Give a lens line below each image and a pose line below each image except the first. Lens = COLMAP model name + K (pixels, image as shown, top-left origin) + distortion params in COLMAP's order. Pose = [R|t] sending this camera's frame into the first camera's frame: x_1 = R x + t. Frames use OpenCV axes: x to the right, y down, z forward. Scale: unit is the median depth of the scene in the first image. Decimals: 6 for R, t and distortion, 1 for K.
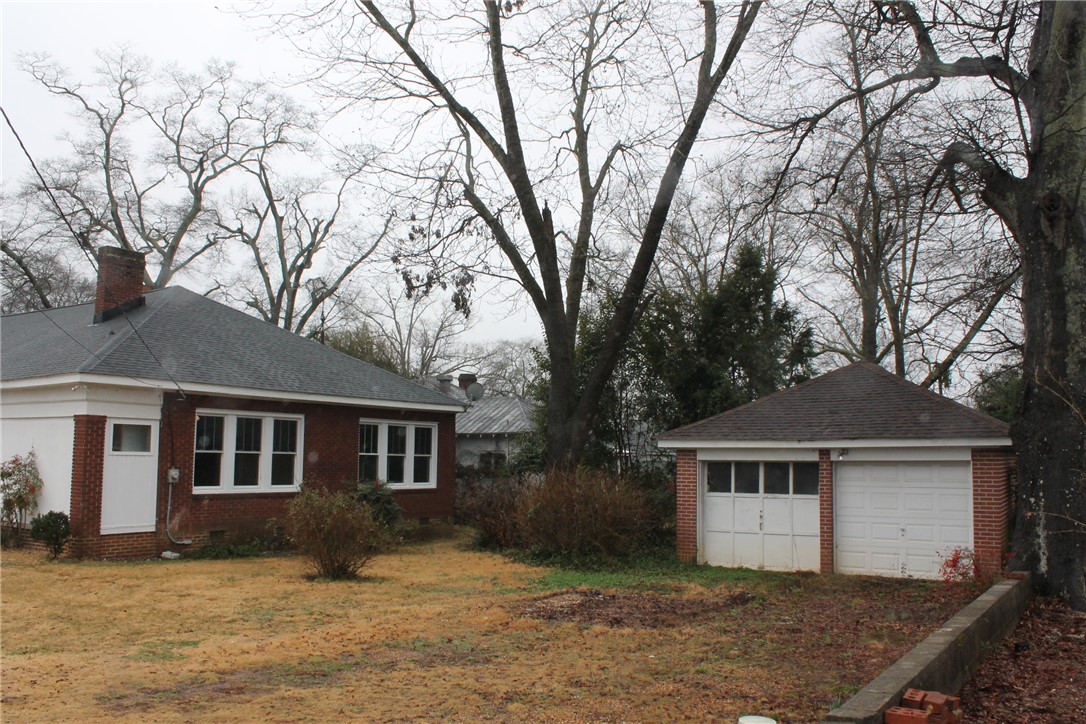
lens RADIAL K [[921.9, 0, 543.0], [0, 921.9, 362.0], [0, 0, 1]] dist [-0.169691, 0.154709]
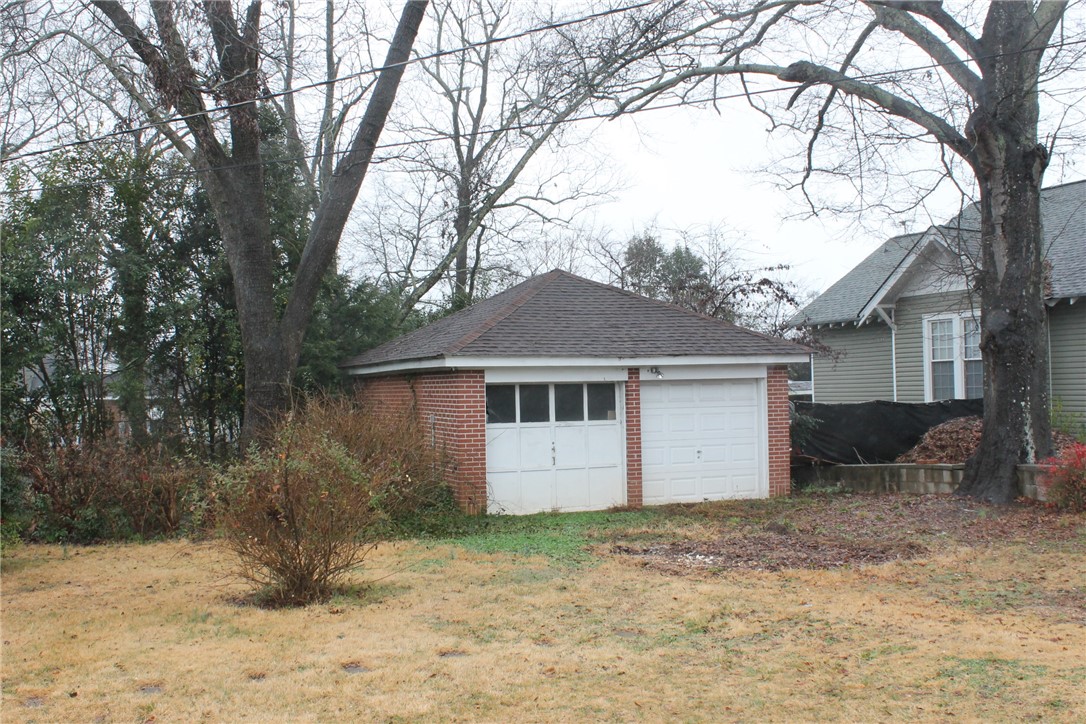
lens RADIAL K [[1118.6, 0, 537.2], [0, 1118.6, 374.6], [0, 0, 1]] dist [-0.123816, 0.009195]
pose [[0.564023, -0.011447, 0.825680, -0.558483], [-0.058991, 0.996791, 0.054116, 0.042920], [-0.823649, -0.079230, 0.561537, 0.401609]]
